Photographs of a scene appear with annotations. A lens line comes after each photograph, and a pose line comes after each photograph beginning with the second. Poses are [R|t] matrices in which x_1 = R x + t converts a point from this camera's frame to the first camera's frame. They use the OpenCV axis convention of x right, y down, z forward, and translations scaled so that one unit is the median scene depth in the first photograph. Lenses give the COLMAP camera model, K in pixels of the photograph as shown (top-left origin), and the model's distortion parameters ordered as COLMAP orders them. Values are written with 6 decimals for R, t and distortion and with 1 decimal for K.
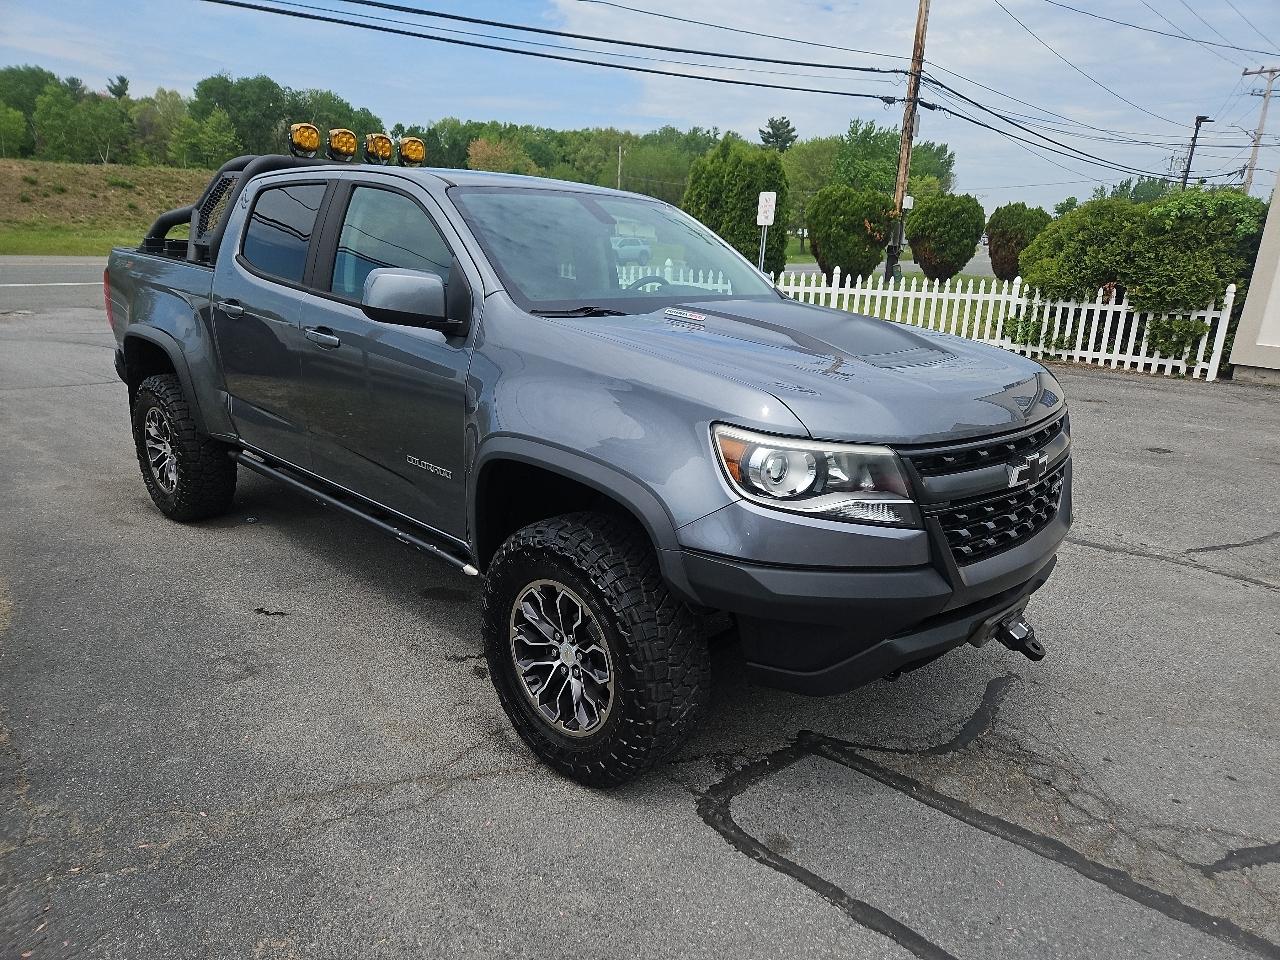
lens RADIAL K [[851.8, 0, 647.1], [0, 851.8, 476.3], [0, 0, 1]] dist [0.073346, -0.057461]
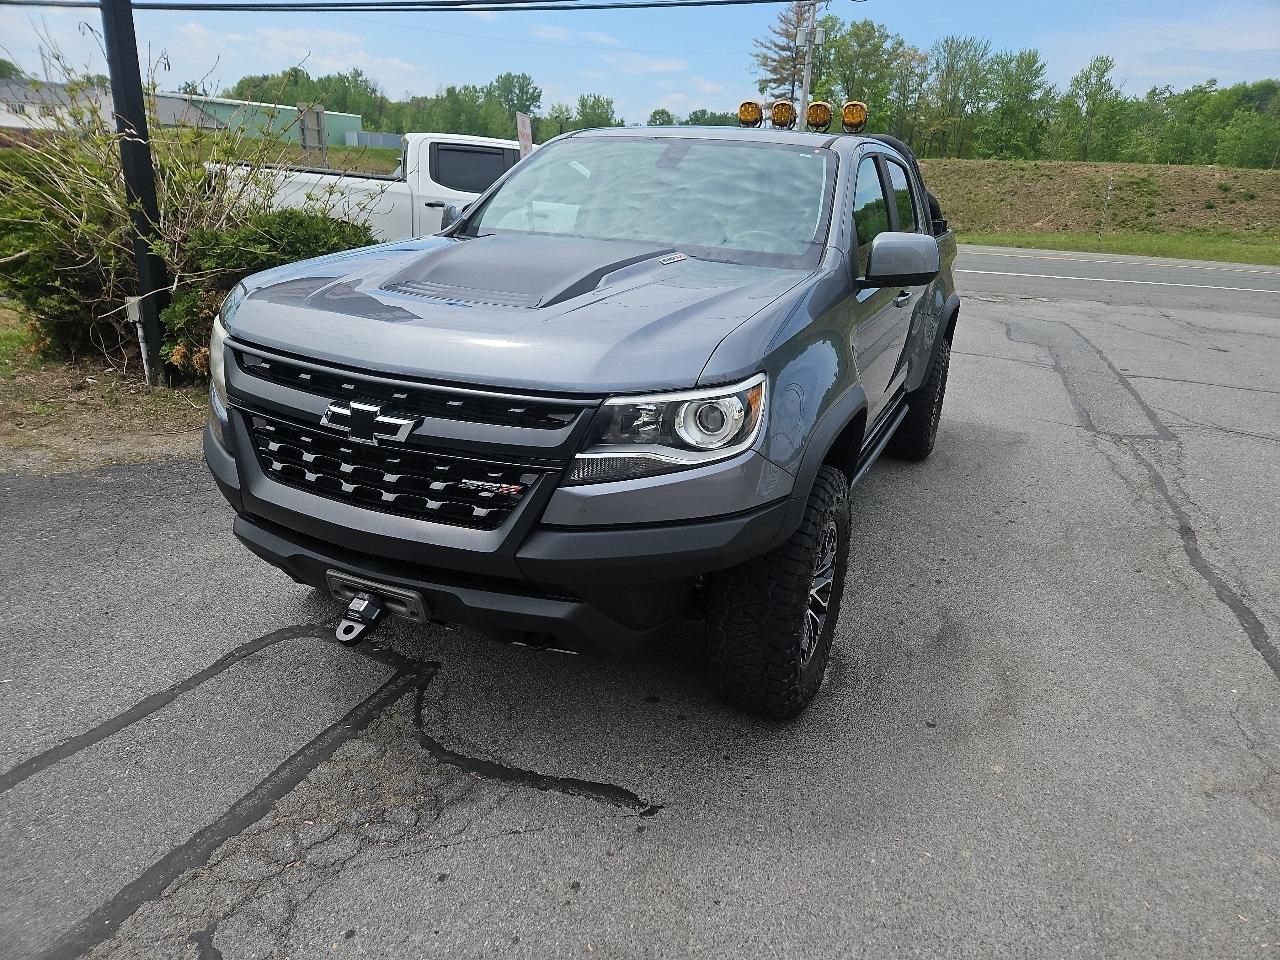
lens RADIAL K [[850.3, 0, 650.5], [0, 850.3, 482.5], [0, 0, 1]] dist [0.072863, -0.057658]
pose [[0.349303, 0.289264, -0.891243, 0.652435], [-0.293638, 0.937038, 0.189042, -0.096499], [0.889811, 0.195670, 0.412249, 0.456476]]
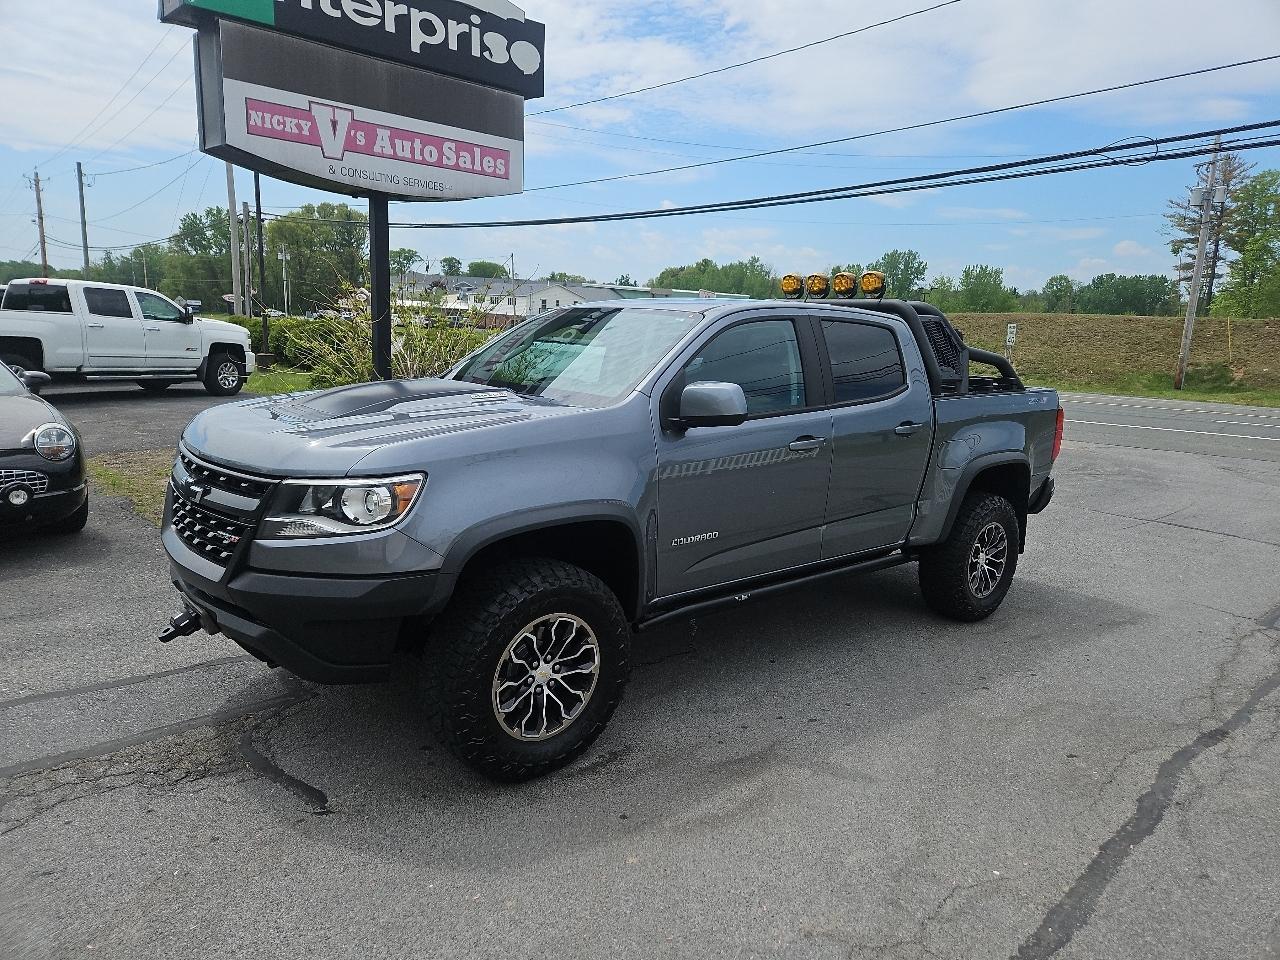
lens RADIAL K [[847.9, 0, 643.2], [0, 847.9, 483.4], [0, 0, 1]] dist [0.077276, -0.062723]
pose [[-0.075494, 0.132058, -0.988363, 0.824679], [-0.316716, 0.936689, 0.149345, -0.209286], [0.945511, 0.324305, -0.028890, 0.832539]]
